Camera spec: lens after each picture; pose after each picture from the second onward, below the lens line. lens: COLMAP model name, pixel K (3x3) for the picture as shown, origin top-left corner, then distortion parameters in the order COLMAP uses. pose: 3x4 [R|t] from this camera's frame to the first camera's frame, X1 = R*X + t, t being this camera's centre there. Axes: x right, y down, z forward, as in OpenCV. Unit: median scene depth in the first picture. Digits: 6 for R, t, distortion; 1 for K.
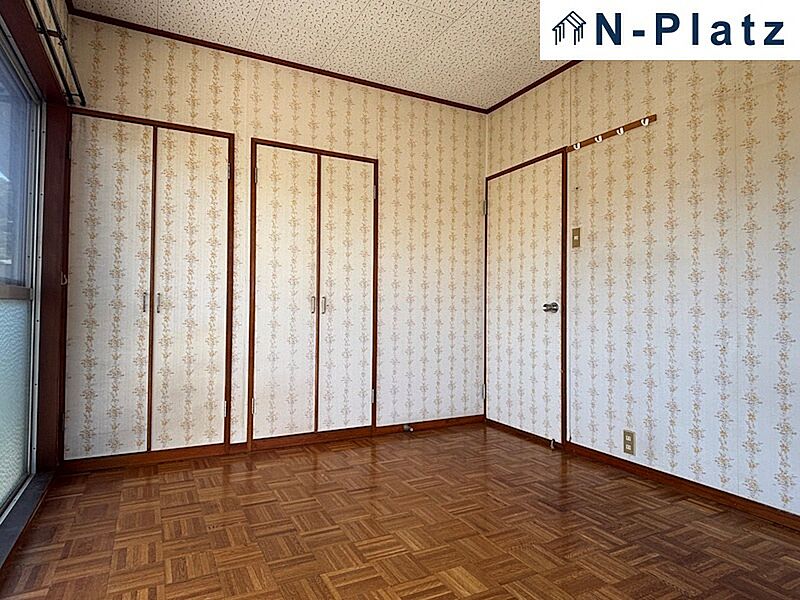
lens RADIAL K [[484.5, 0, 393.0], [0, 484.5, 302.6], [0, 0, 1]] dist [0.044517, -0.039668]
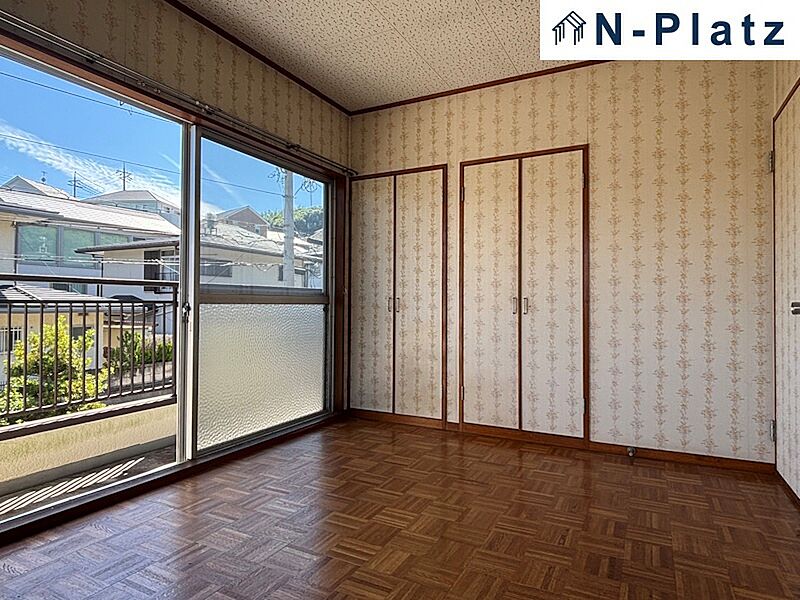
lens RADIAL K [[484.5, 0, 404.7], [0, 484.5, 303.2], [0, 0, 1]] dist [0.044517, -0.039668]
pose [[0.570628, -0.010146, -0.821146, 0.591722], [0.009114, 0.999940, -0.006021, 0.003900], [0.821158, -0.004048, 0.570687, 0.232289]]
